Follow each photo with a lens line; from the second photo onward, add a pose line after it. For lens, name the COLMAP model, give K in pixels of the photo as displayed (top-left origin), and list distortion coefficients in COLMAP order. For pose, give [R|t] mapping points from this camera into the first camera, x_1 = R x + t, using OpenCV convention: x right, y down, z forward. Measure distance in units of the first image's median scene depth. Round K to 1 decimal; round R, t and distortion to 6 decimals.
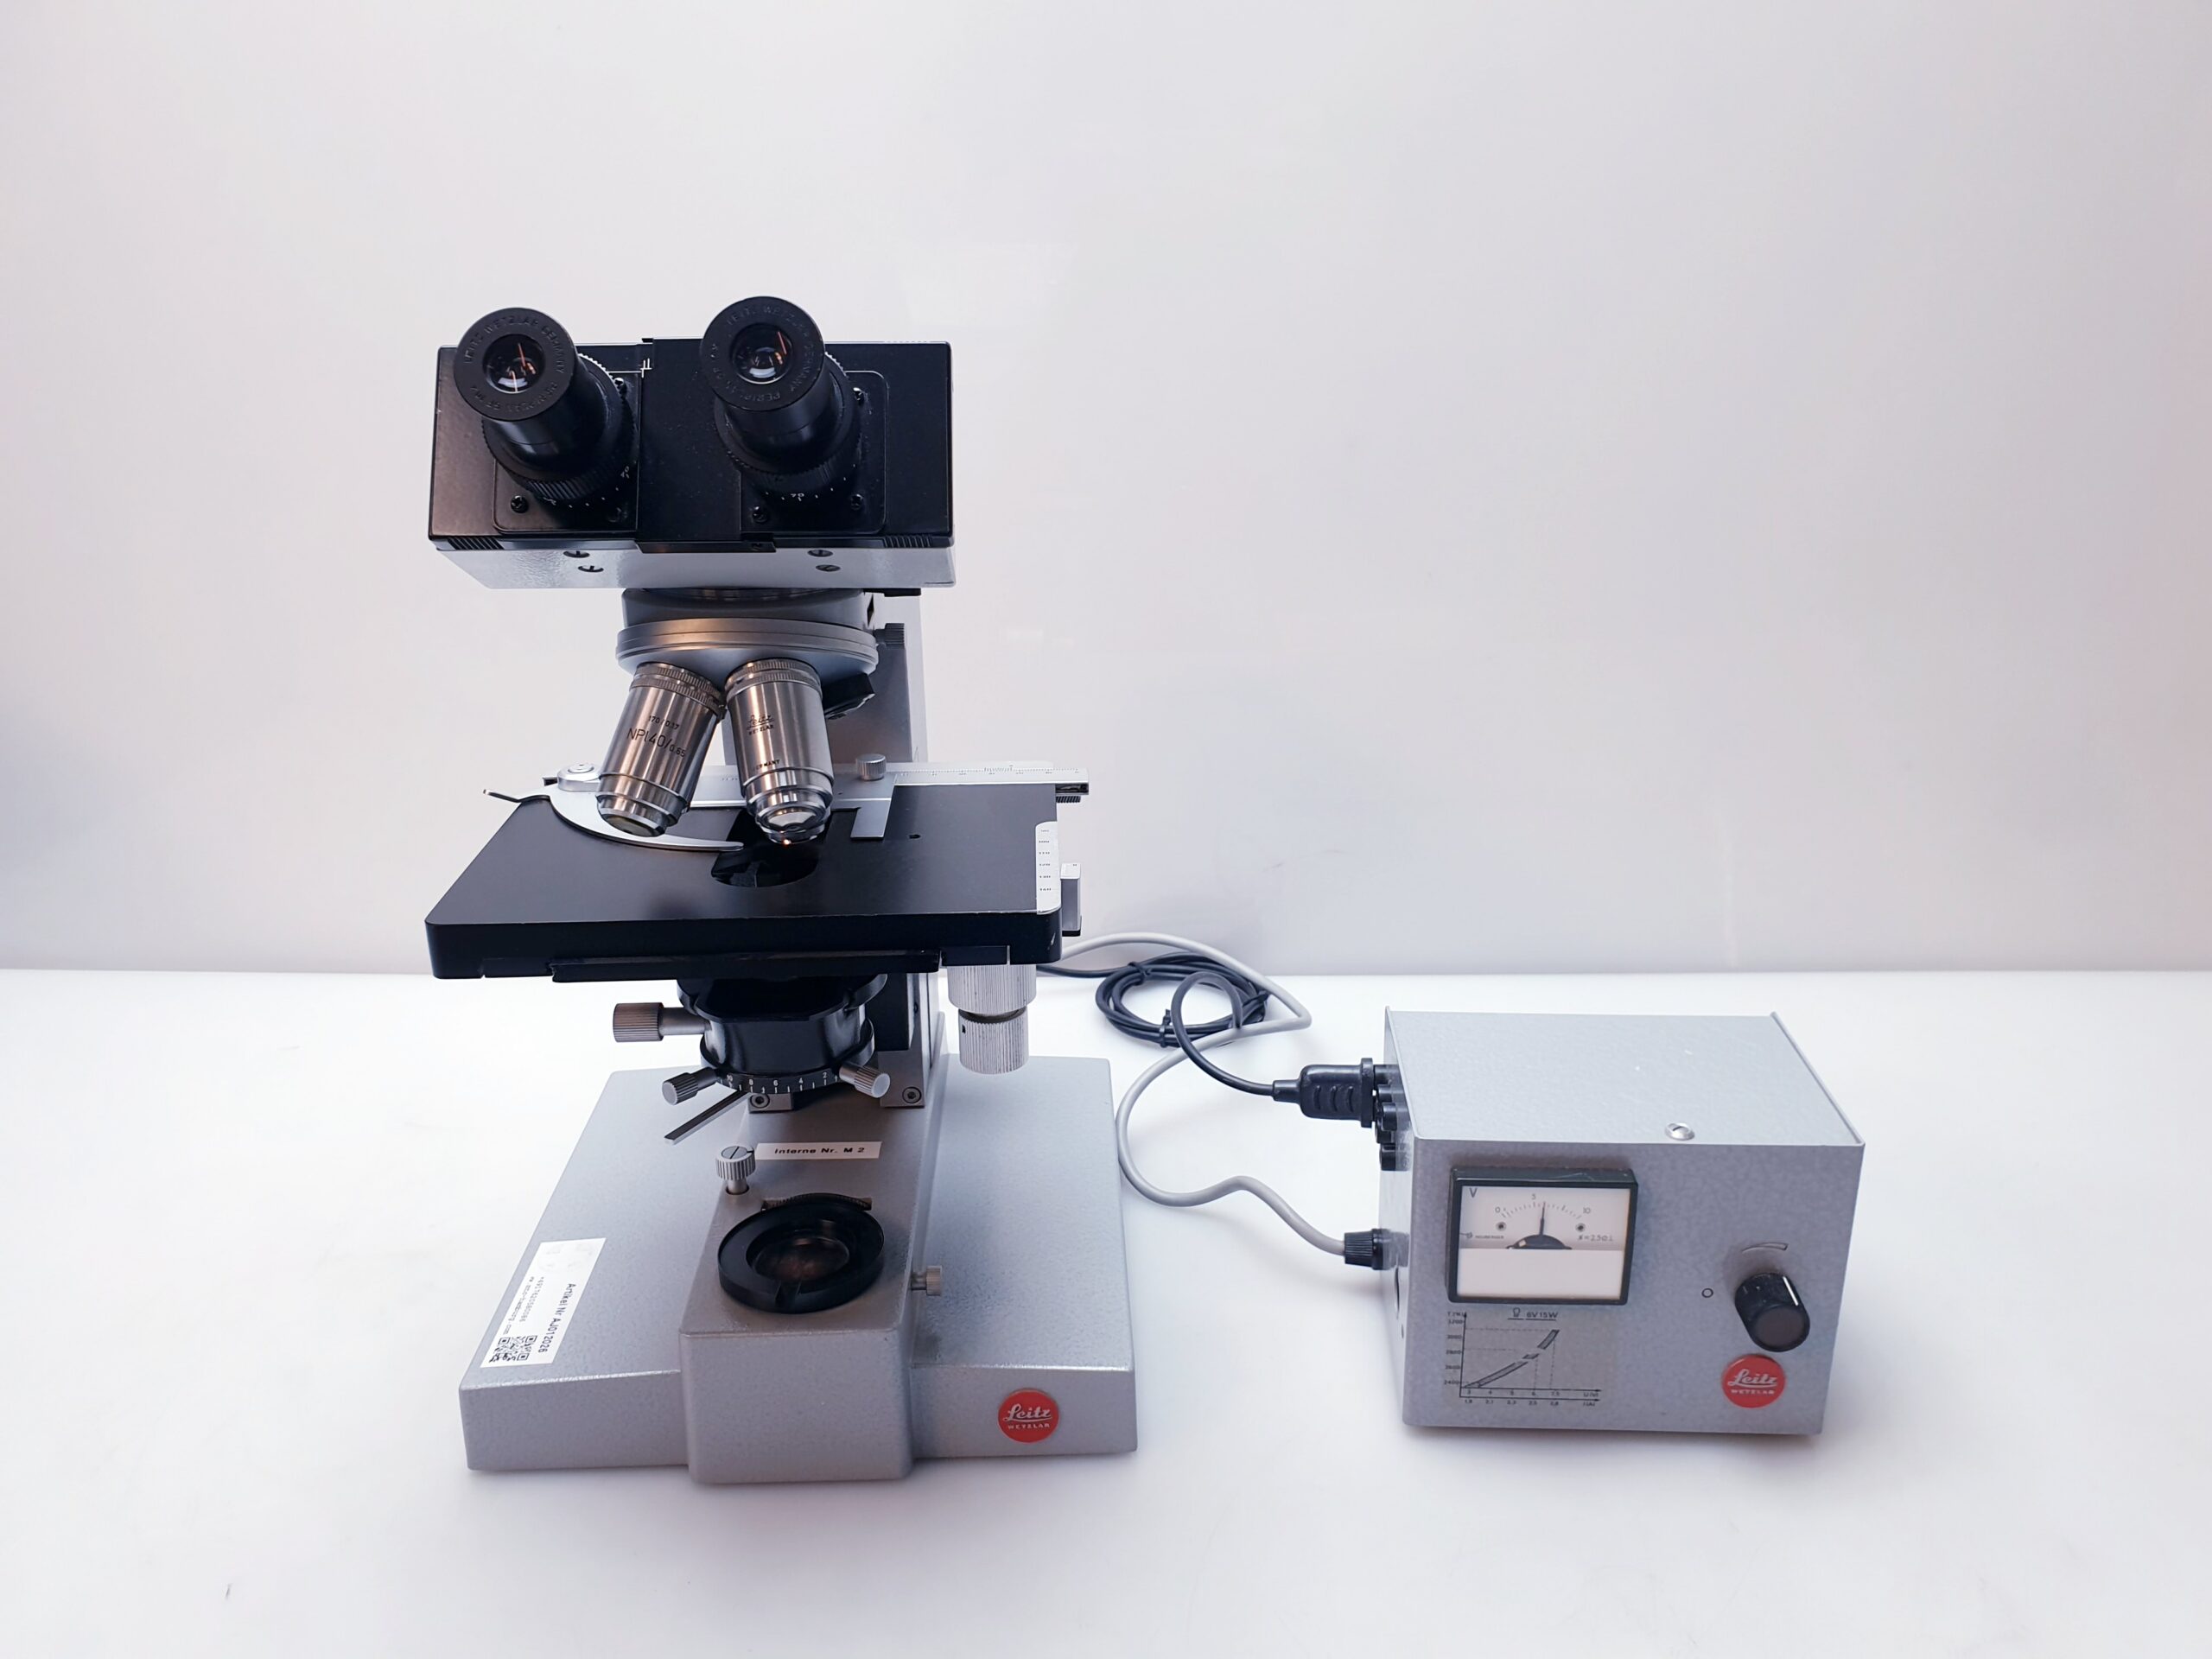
lens RADIAL K [[1705.1, 0, 1126.0], [0, 1705.1, 831.4], [0, 0, 1]] dist [0.084644, -0.319638]
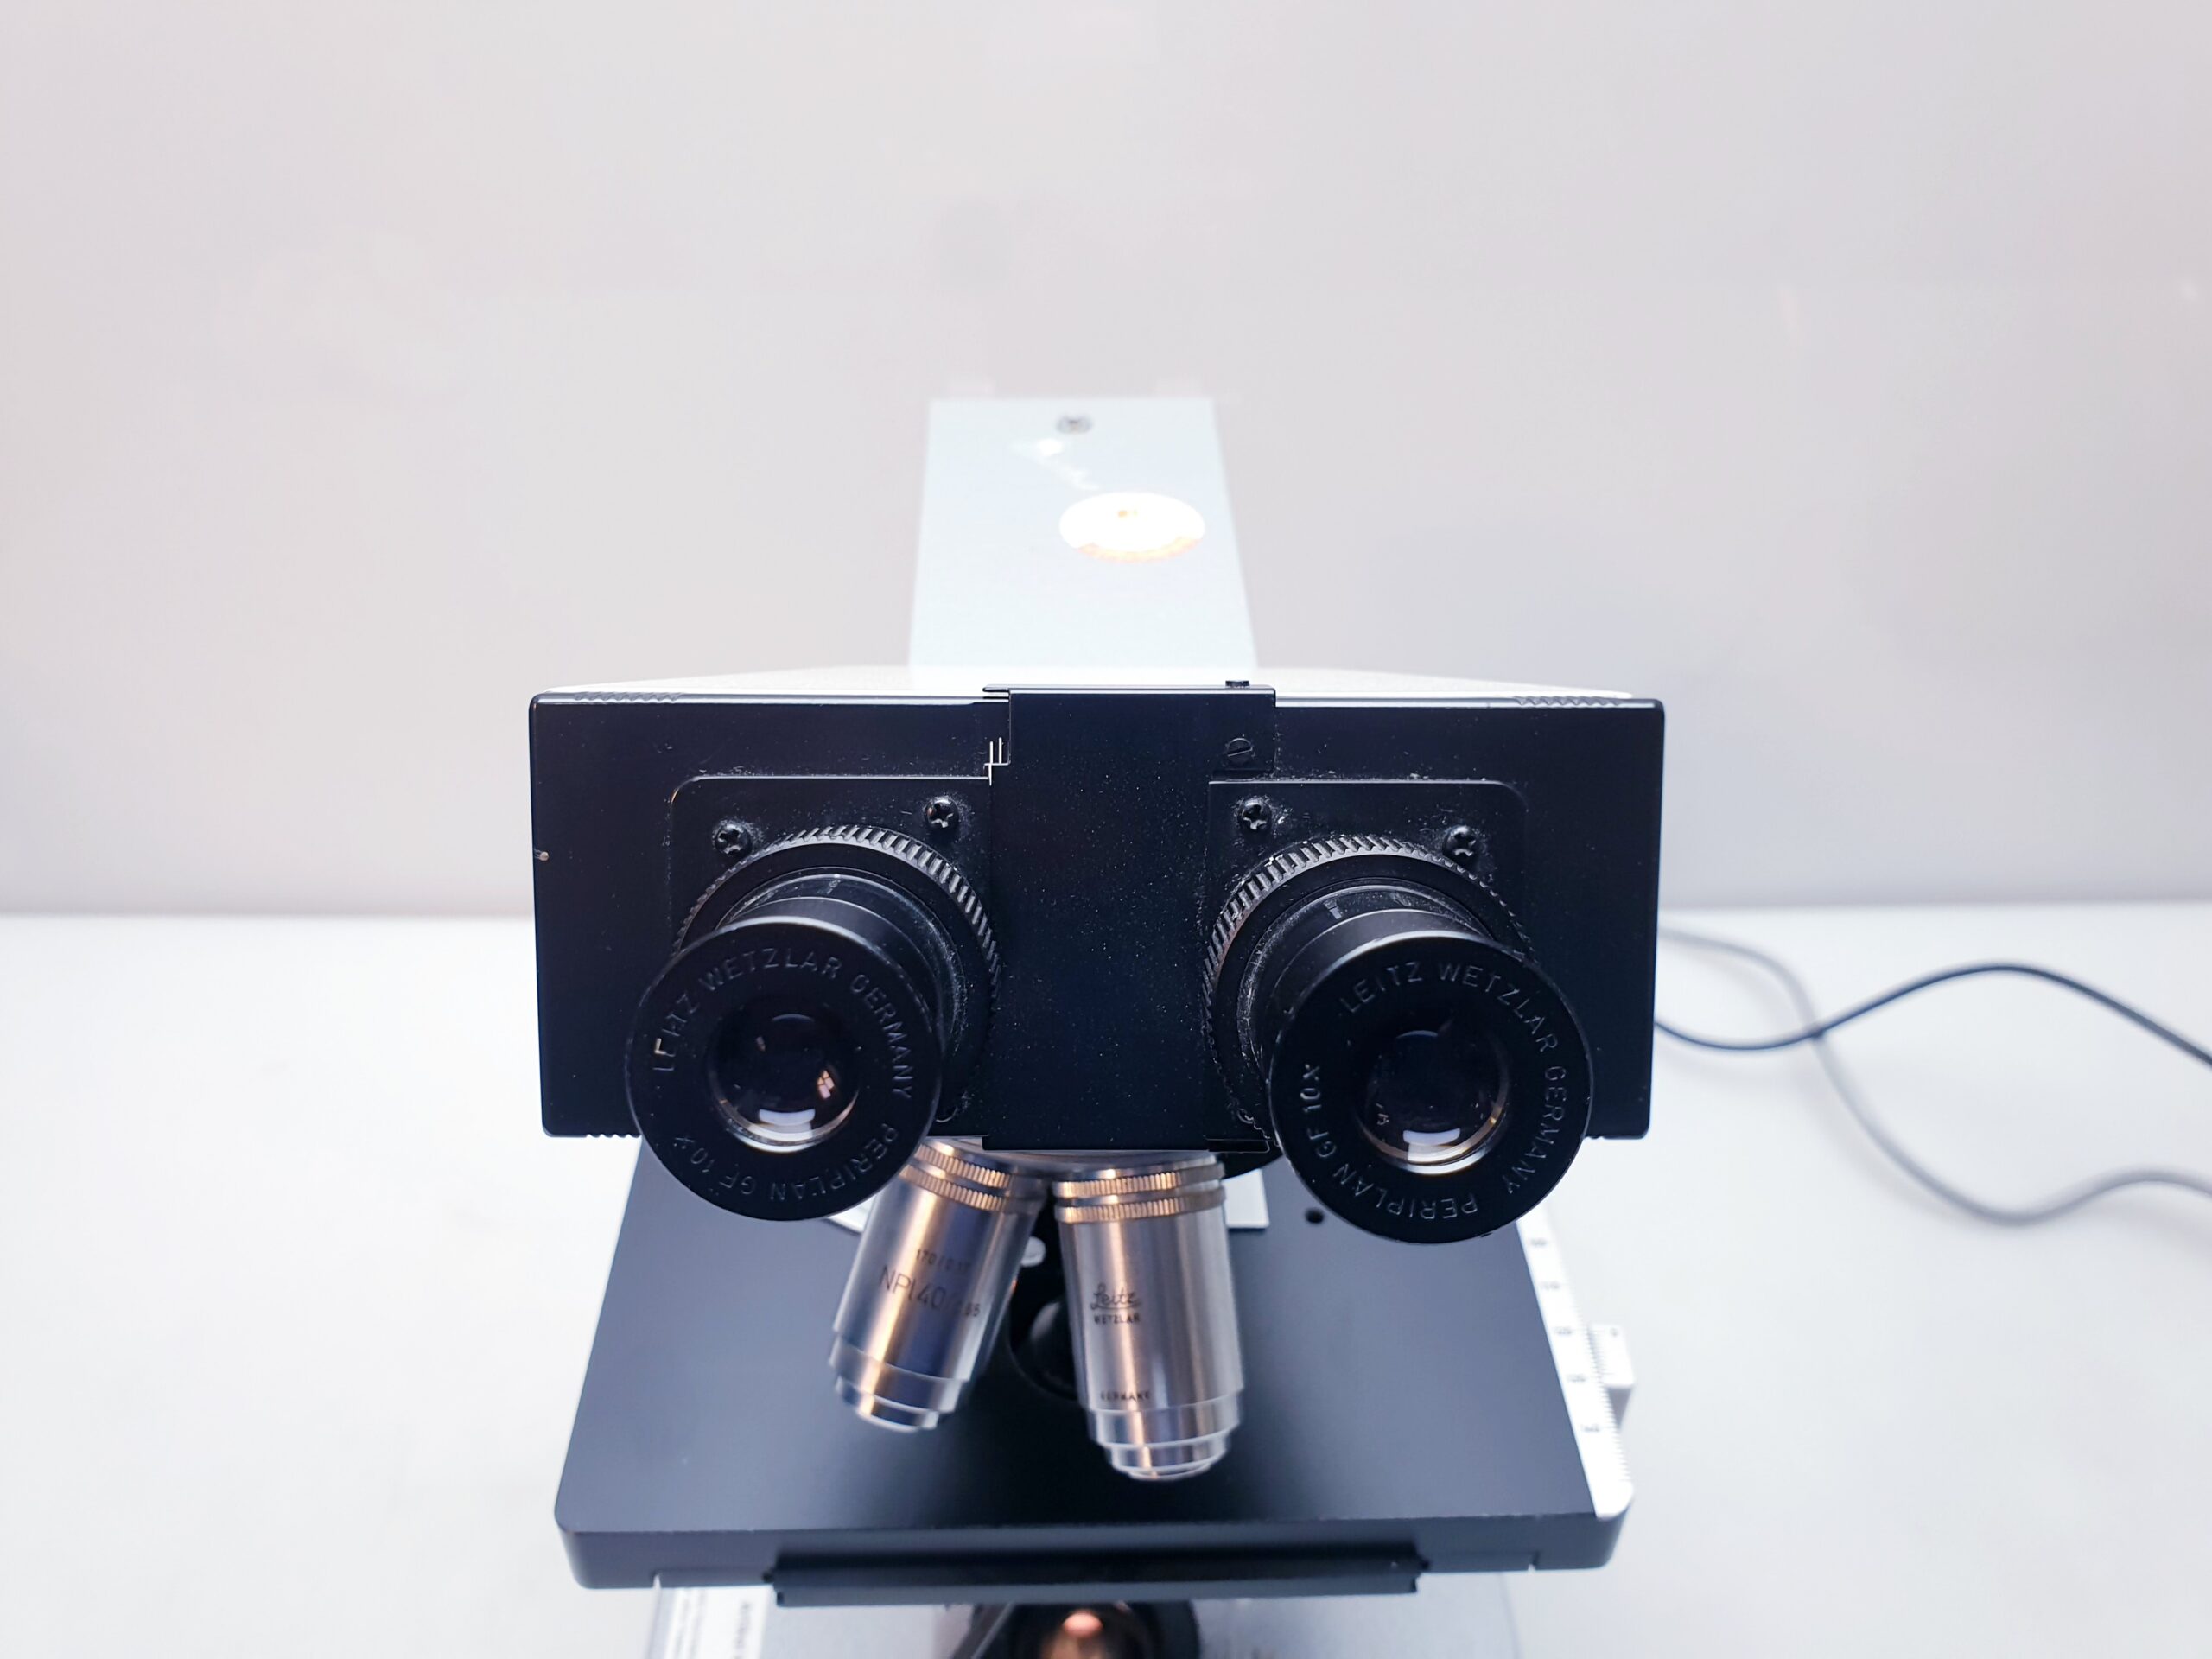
lens RADIAL K [[1767.6, 0, 1106.4], [0, 1767.6, 790.5], [0, 0, 1]] dist [0.003921, -0.099915]
pose [[0.999650, 0.022988, -0.013102, -0.171449], [-0.018678, 0.963801, 0.265969, -0.272074], [0.018742, -0.265631, 0.963892, 0.383896]]
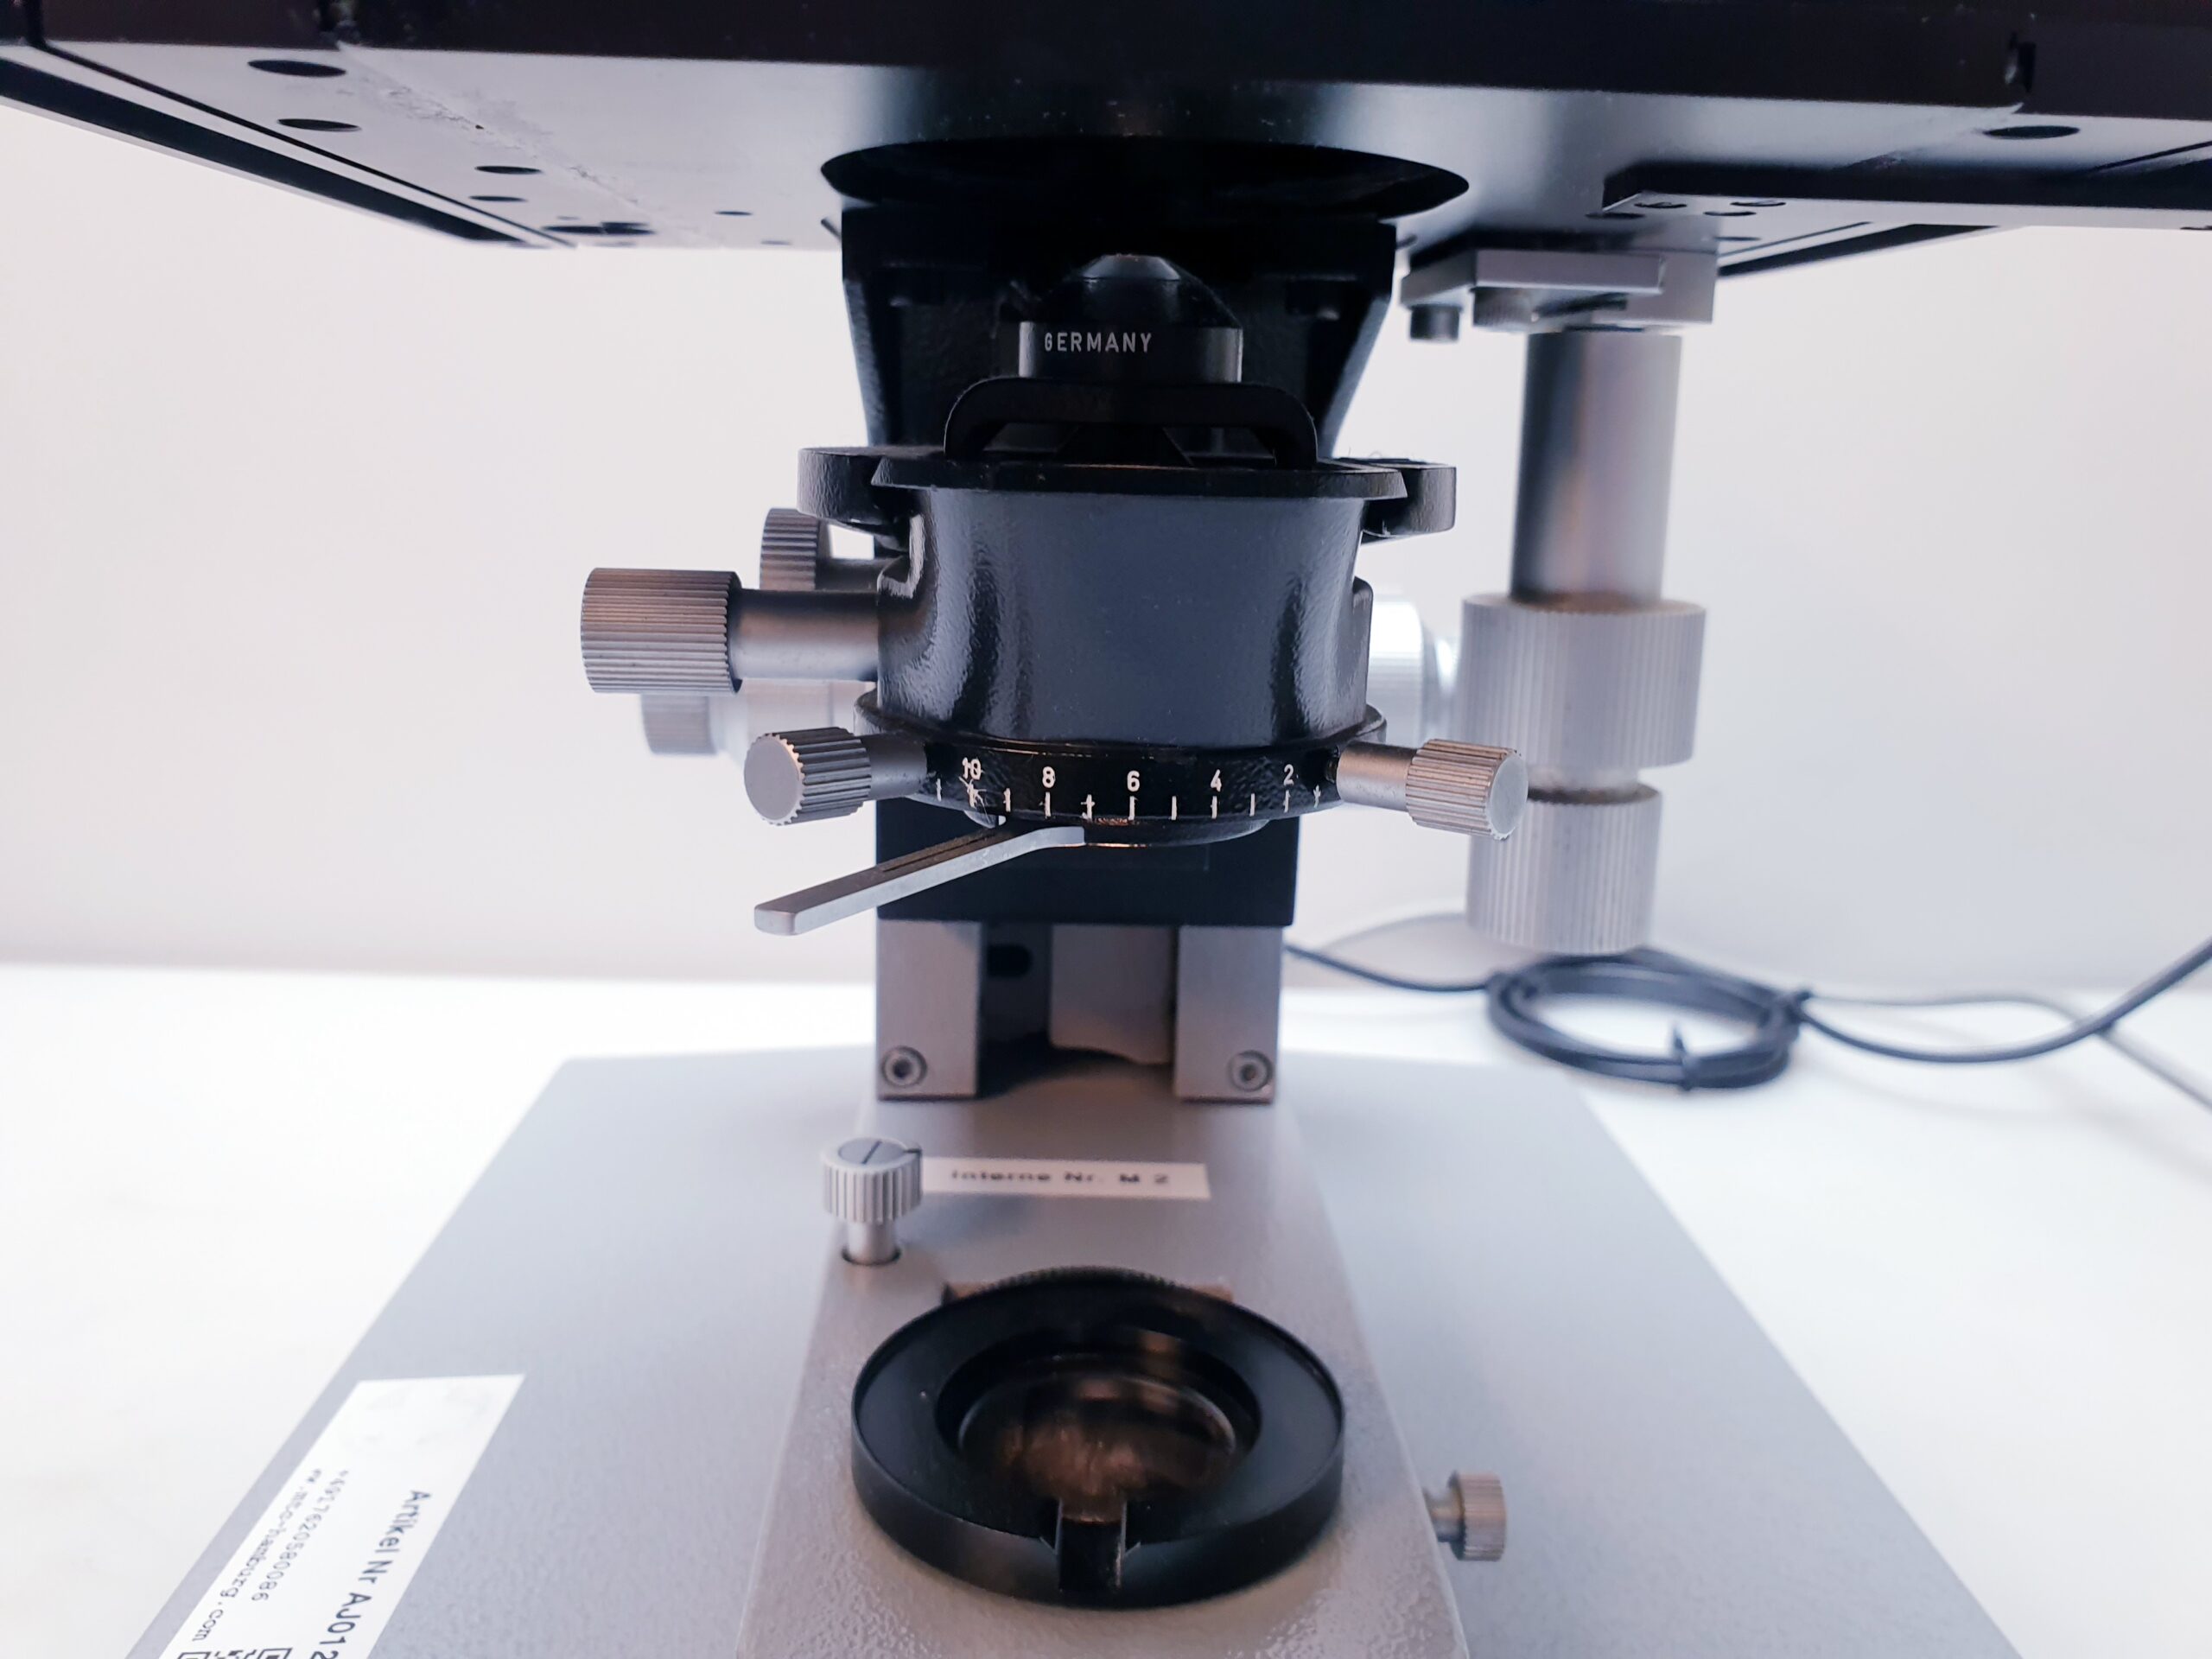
lens RADIAL K [[1767.6, 0, 1106.4], [0, 1767.6, 790.5], [0, 0, 1]] dist [0.003921, -0.099915]
pose [[0.999558, 0.029117, -0.006001, -0.180381], [-0.029677, 0.989247, -0.143214, 0.166485], [0.001767, 0.143329, 0.989674, 0.613736]]
